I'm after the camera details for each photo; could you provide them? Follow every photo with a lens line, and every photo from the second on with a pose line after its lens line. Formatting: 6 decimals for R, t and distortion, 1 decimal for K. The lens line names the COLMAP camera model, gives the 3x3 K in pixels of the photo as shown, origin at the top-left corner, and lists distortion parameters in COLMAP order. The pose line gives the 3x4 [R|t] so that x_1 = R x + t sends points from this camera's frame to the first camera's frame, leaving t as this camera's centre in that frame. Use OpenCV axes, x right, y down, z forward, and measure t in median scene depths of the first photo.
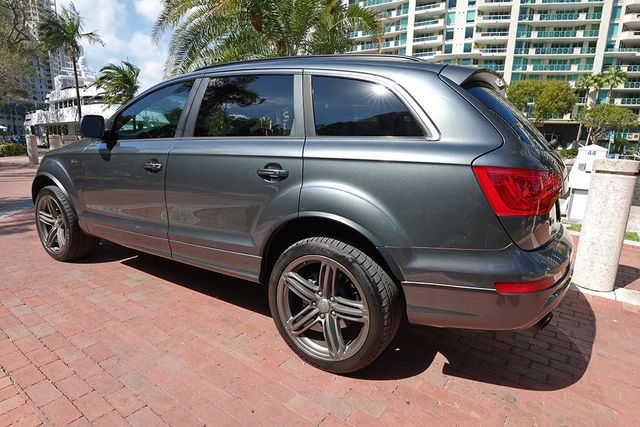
lens RADIAL K [[359.2, 0, 320.0], [0, 359.2, 213.5], [0, 0, 1]] dist [0.000073, 0.000472]
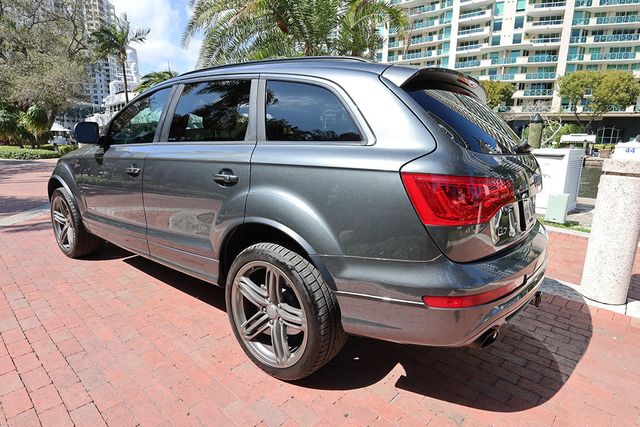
lens RADIAL K [[357.7, 0, 322.9], [0, 357.7, 214.1], [0, 0, 1]] dist [0.001325, 0.001004]
pose [[0.994401, 0.009378, -0.105254, 0.159232], [-0.008579, 0.999931, 0.008034, -0.014372], [0.105322, -0.007086, 0.994413, 0.019622]]
